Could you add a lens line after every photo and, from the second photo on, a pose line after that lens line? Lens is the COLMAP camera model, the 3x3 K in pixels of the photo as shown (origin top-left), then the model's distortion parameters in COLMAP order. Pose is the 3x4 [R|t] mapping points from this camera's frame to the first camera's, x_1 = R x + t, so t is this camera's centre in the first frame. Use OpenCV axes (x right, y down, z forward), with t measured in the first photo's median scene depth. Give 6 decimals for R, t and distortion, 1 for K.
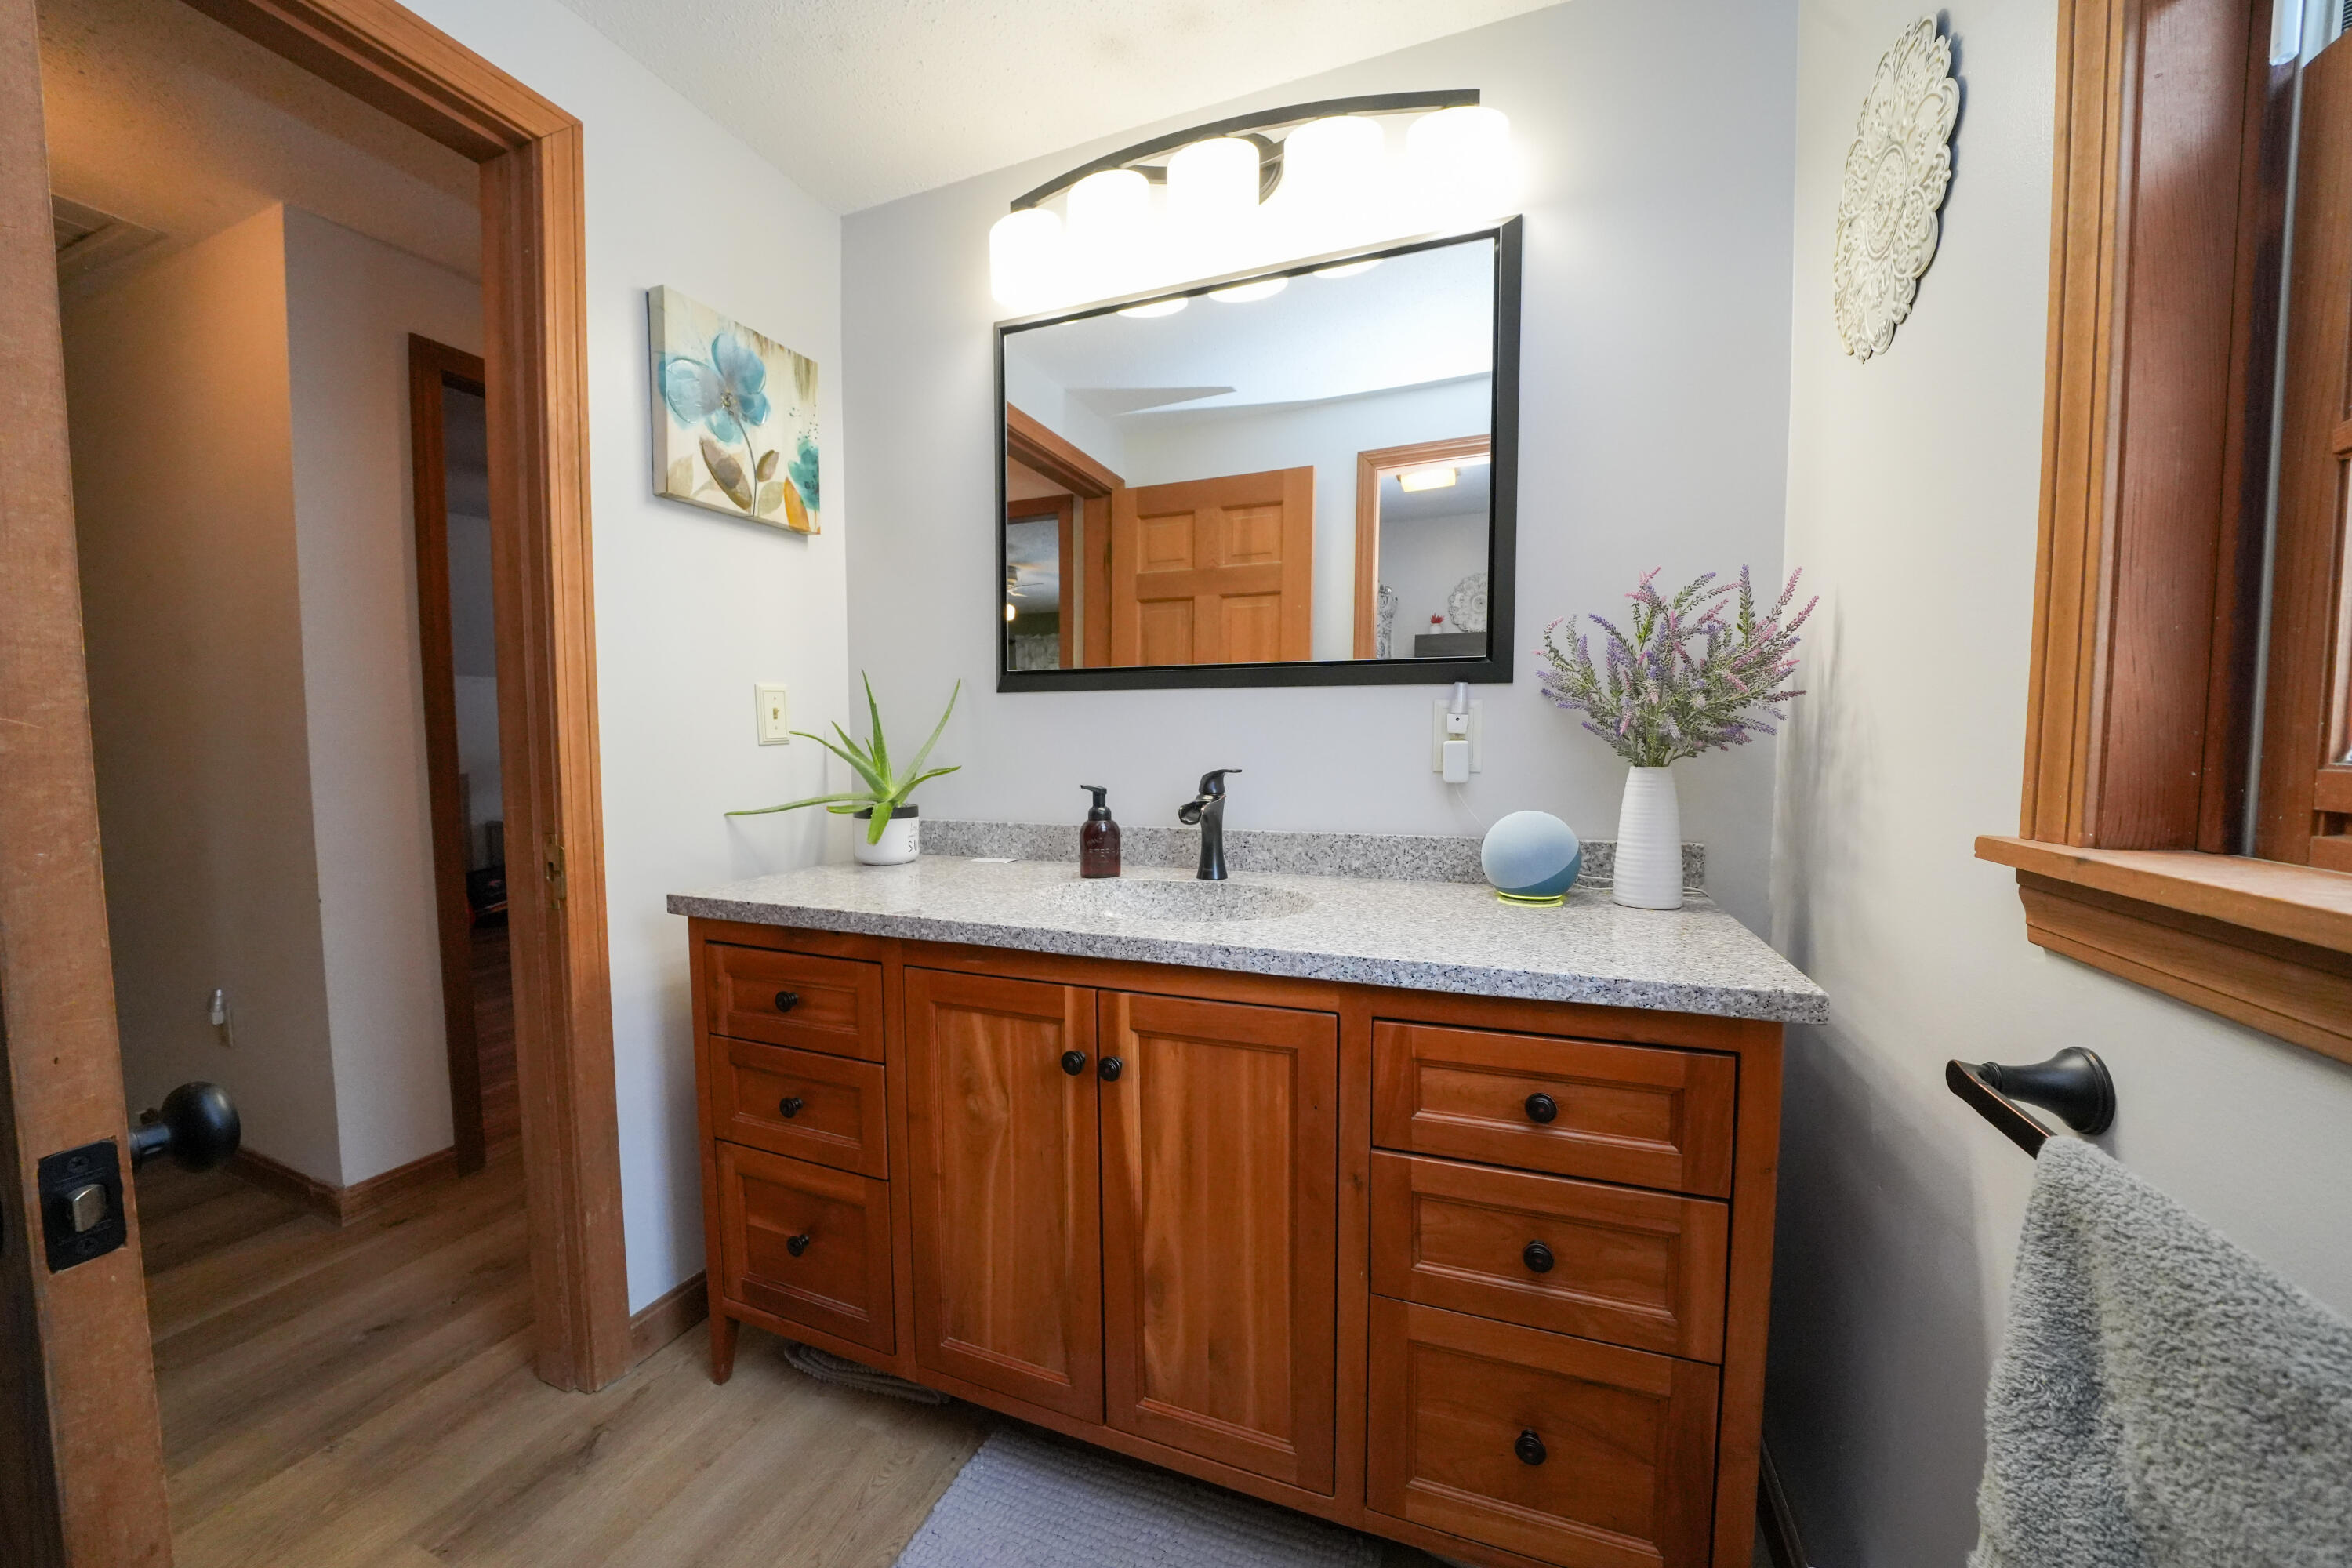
lens RADIAL K [[826.1, 0, 1170.4], [0, 826.1, 790.1], [0, 0, 1]] dist [-0.021500, 0.002514]
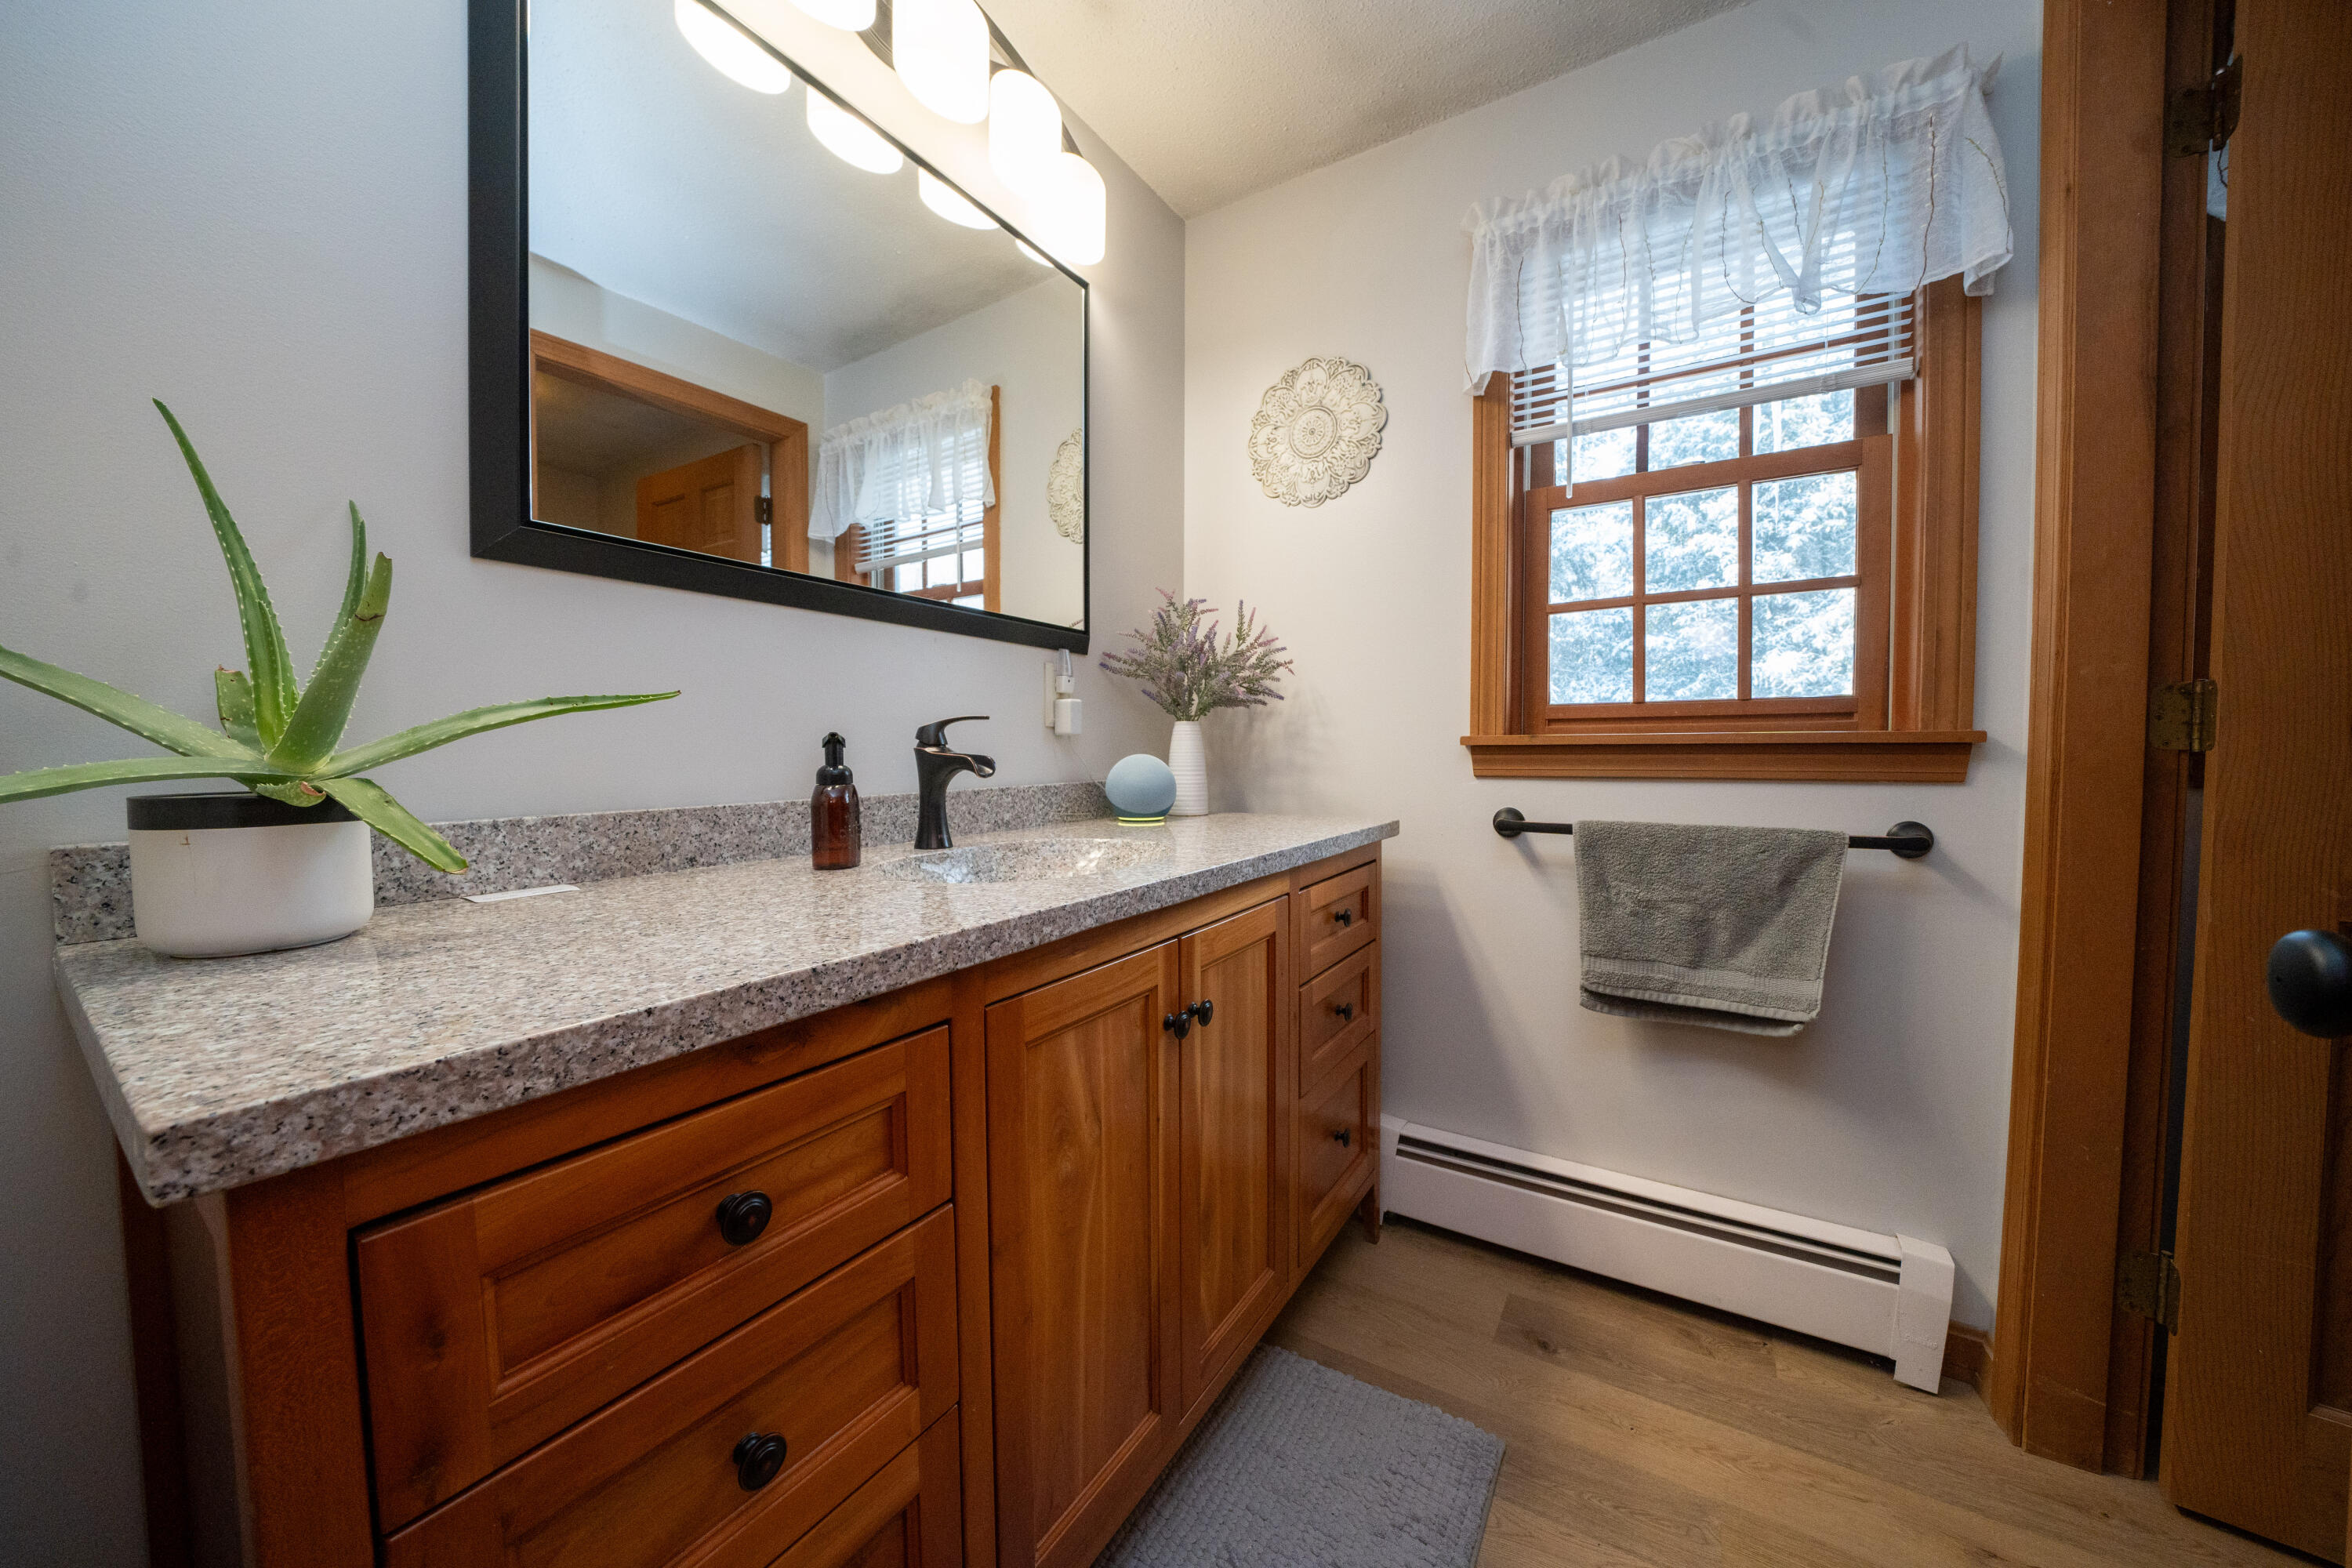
lens RADIAL K [[826.1, 0, 1170.4], [0, 826.1, 790.1], [0, 0, 1]] dist [-0.021500, 0.002514]
pose [[0.191966, -0.044257, 0.980403, -0.825178], [0.062479, 0.997507, 0.032795, 0.041743], [-0.979411, 0.054959, 0.194252, 0.697300]]
